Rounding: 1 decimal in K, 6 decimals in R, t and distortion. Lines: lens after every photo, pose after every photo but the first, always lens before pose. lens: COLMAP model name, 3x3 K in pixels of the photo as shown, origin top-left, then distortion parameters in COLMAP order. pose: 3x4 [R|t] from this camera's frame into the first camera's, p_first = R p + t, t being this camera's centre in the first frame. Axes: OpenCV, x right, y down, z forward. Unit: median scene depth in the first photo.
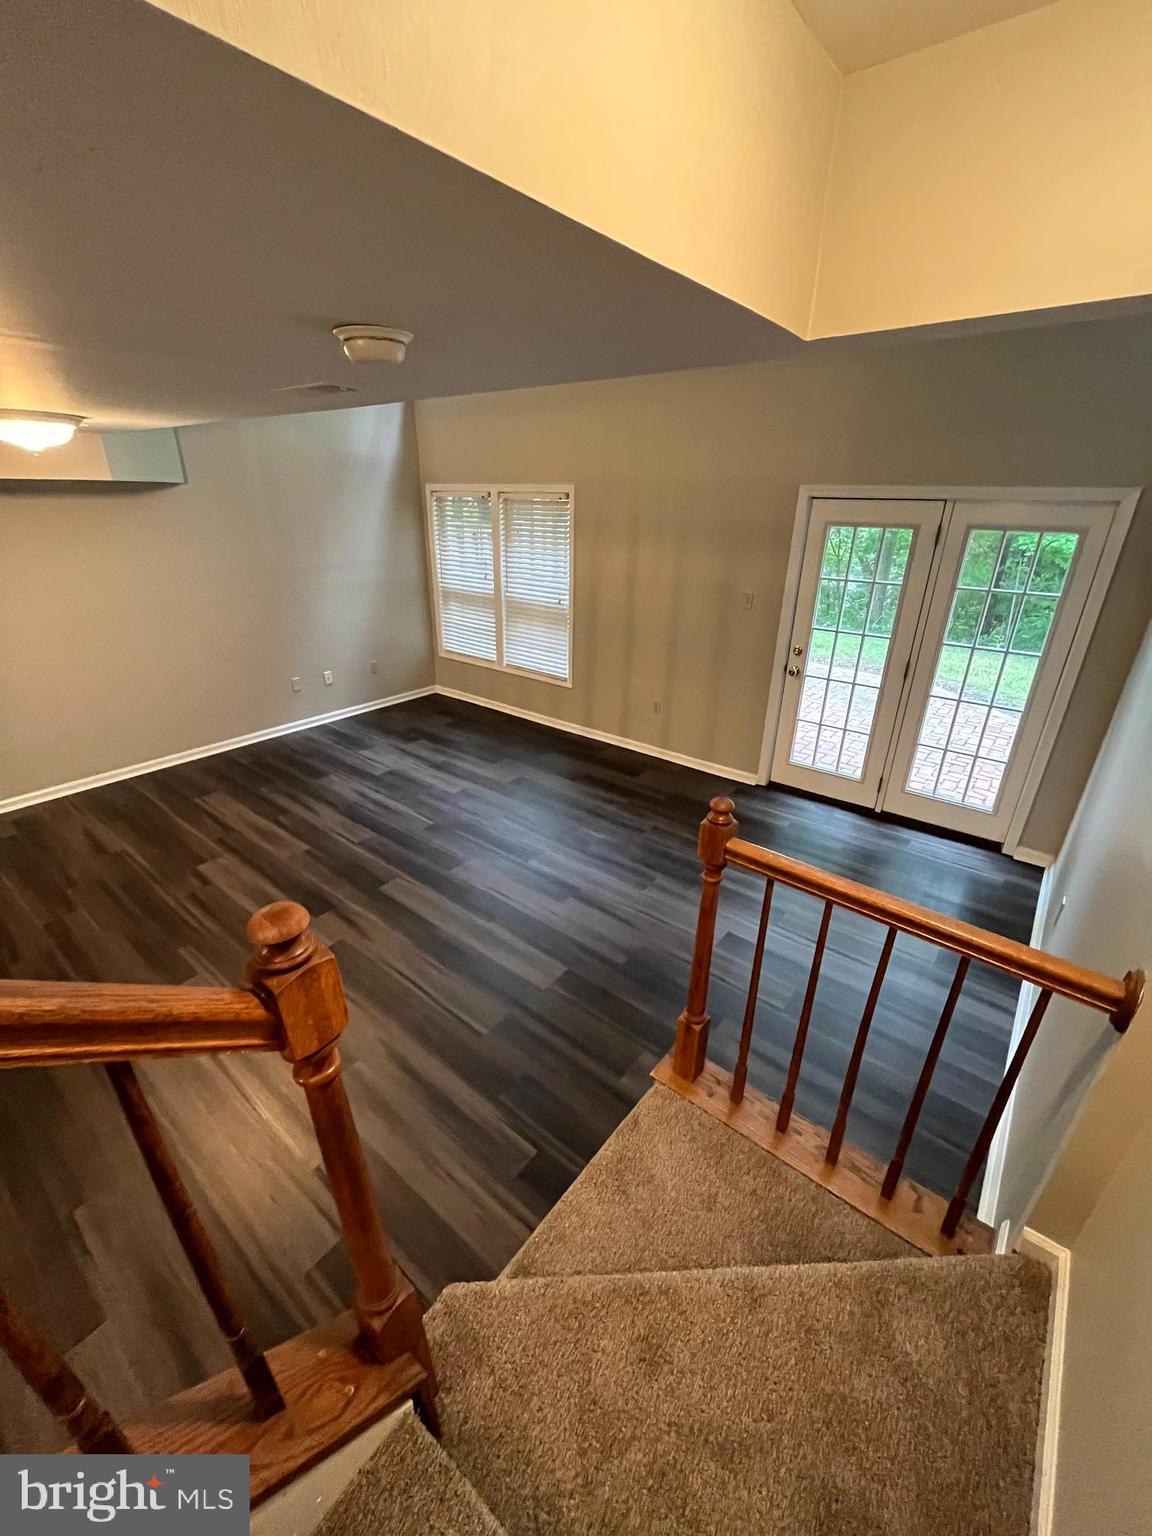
lens RADIAL K [[629.0, 0, 570.7], [0, 629.0, 773.7], [0, 0, 1]] dist [0.000032, 0.000956]
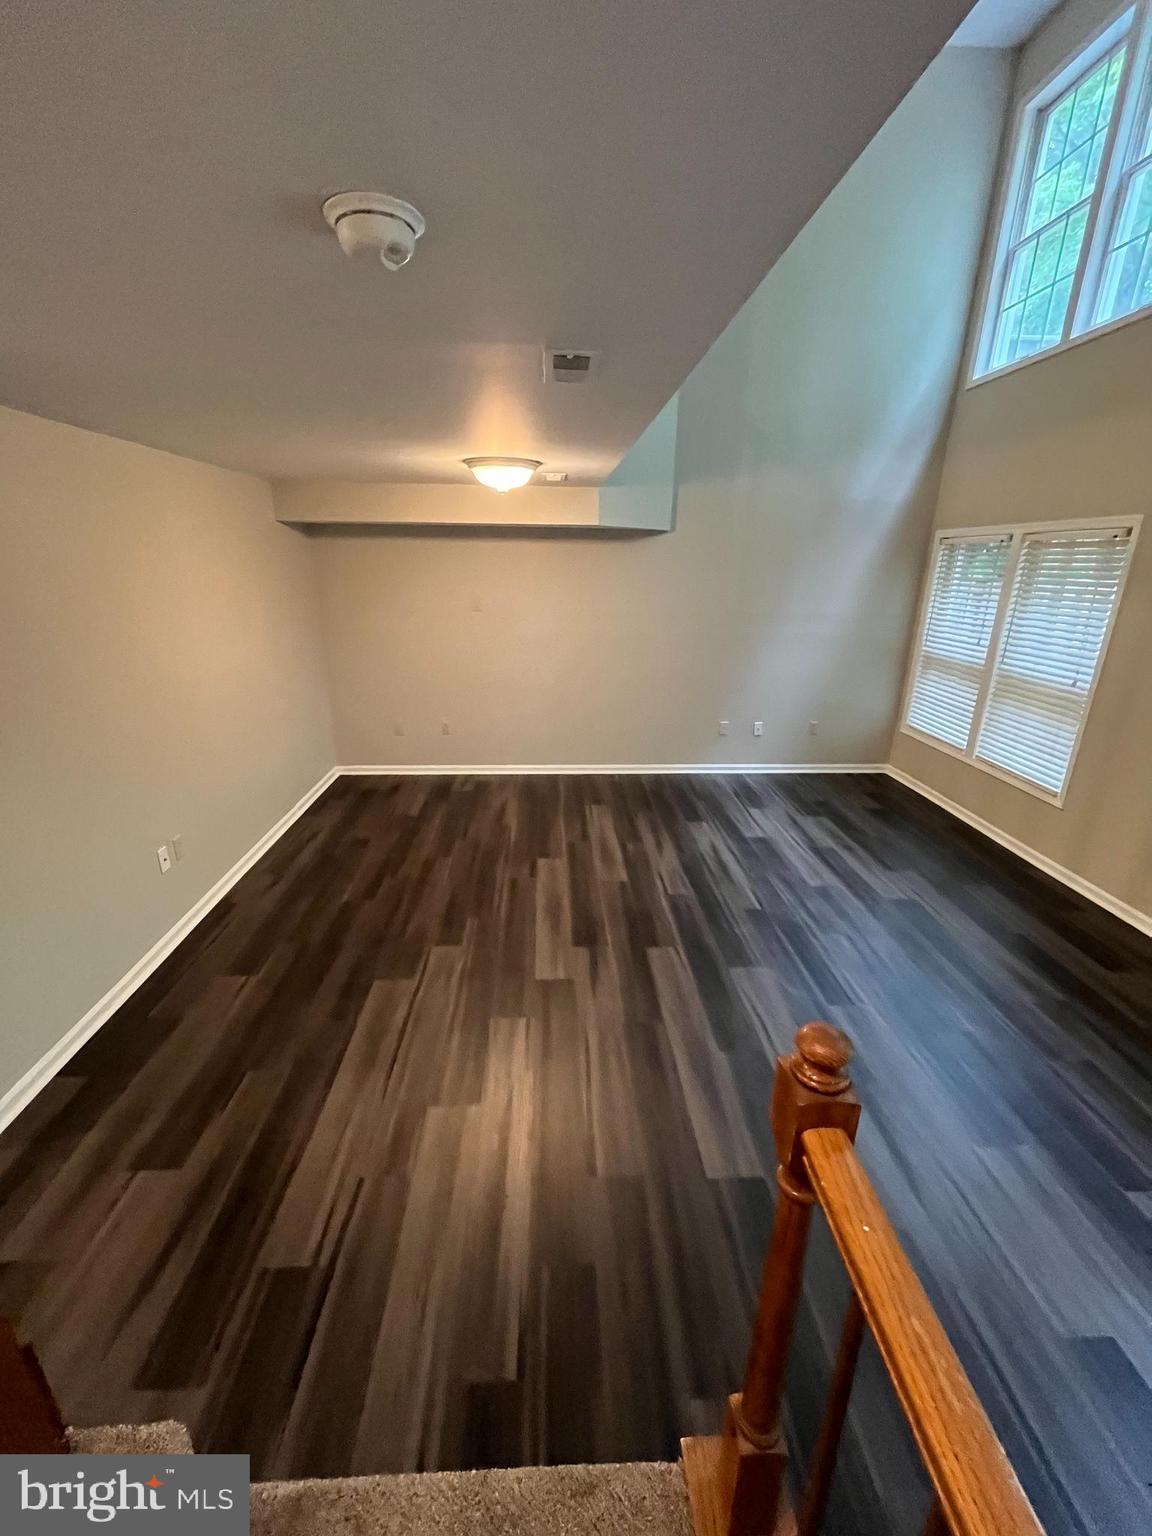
lens RADIAL K [[629.0, 0, 576.0], [0, 629.0, 769.1], [0, 0, 1]] dist [0.000032, 0.000956]
pose [[0.663321, 0.230927, -0.711813, 0.132759], [-0.310656, 0.950336, 0.018816, -0.028519], [0.680807, 0.208647, 0.702117, 0.169305]]
